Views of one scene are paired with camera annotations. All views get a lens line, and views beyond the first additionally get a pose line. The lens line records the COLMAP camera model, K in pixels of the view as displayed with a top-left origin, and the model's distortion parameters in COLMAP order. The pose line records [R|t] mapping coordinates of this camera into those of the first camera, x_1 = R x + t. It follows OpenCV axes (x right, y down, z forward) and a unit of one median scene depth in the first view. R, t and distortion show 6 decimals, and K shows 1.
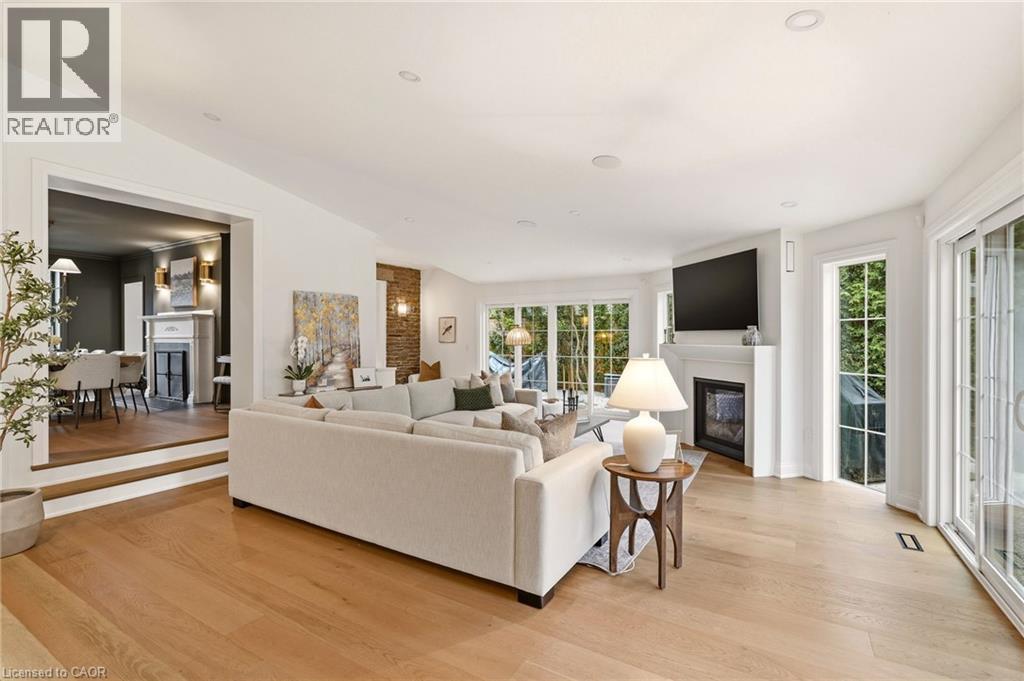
lens RADIAL K [[467.8, 0, 512.9], [0, 467.8, 338.7], [0, 0, 1]] dist [0.000092, -0.000048]
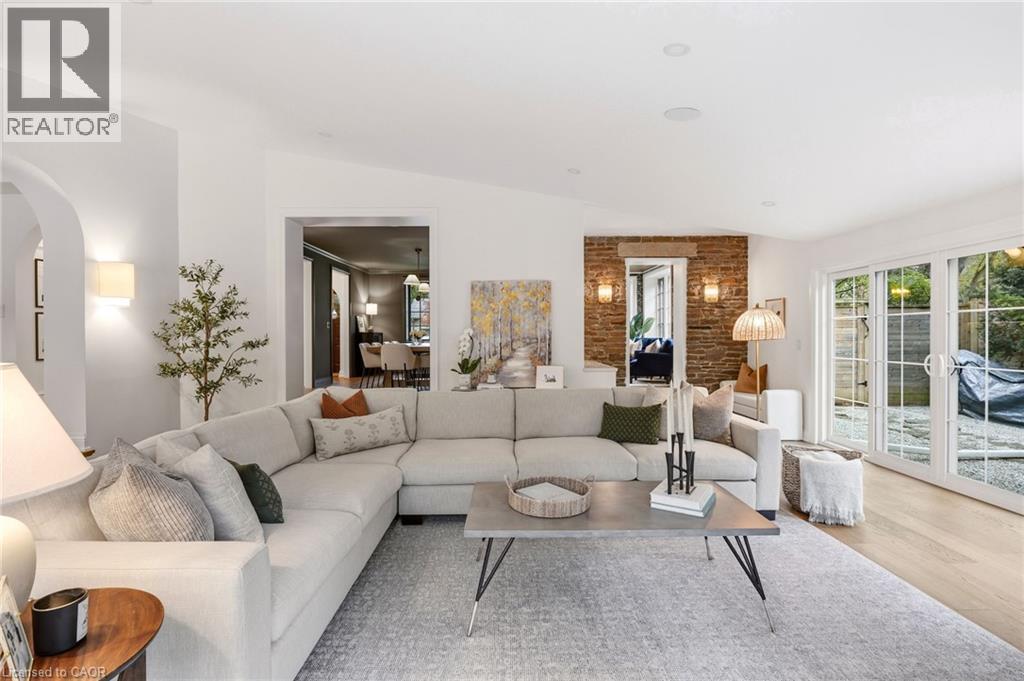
lens RADIAL K [[467.8, 0, 512.9], [0, 467.8, 334.9], [0, 0, 1]] dist [0.000092, -0.000048]
pose [[0.521571, -0.001773, -0.853206, 0.356851], [0.002096, 0.999997, -0.000797, 0.007748], [0.853205, -0.001373, 0.521573, 0.506945]]
